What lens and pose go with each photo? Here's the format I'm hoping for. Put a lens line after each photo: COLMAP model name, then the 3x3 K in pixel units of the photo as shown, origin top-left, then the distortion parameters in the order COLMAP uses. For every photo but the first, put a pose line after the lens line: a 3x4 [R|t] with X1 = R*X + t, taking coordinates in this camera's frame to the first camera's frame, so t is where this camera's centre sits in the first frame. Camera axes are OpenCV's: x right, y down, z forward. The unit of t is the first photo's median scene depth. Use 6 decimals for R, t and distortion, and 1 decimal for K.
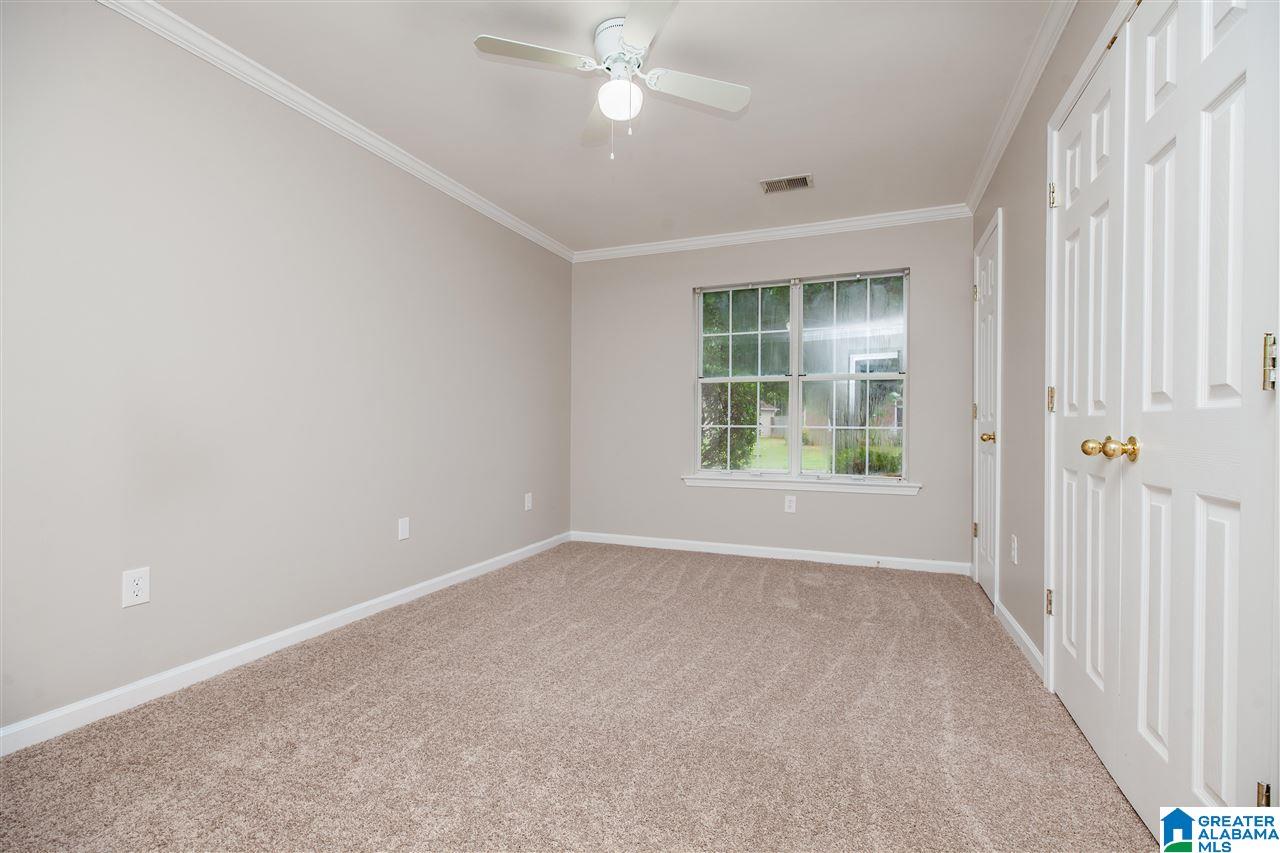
lens RADIAL K [[613.2, 0, 640.0], [0, 613.2, 426.5], [0, 0, 1]] dist [-0.000051, 0.000102]
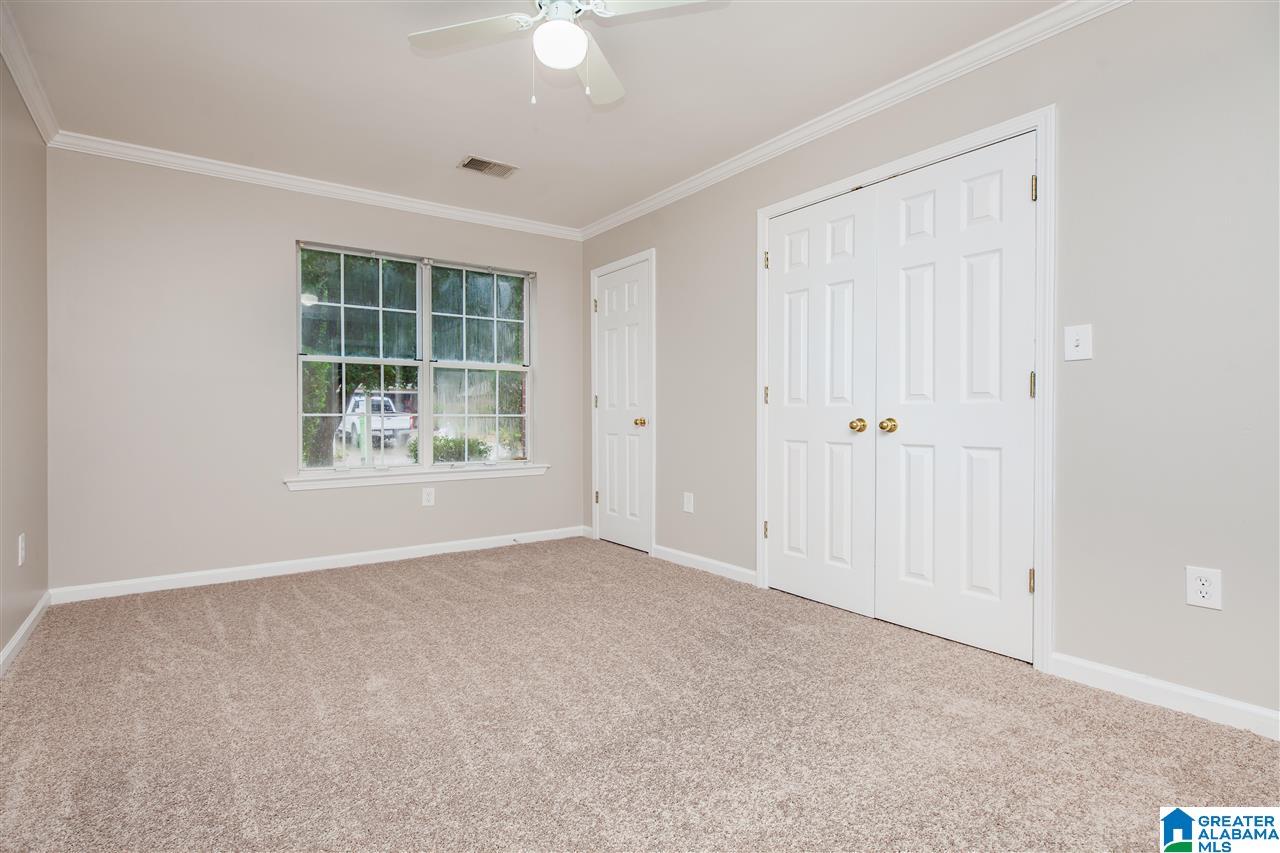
lens RADIAL K [[611.7, 0, 637.6], [0, 611.7, 417.3], [0, 0, 1]] dist [-0.001015, -0.000213]
pose [[0.535614, -0.007981, 0.844425, -0.371453], [0.005113, 0.999968, 0.006208, -0.000122], [-0.844447, 0.000993, 0.535638, 0.223230]]
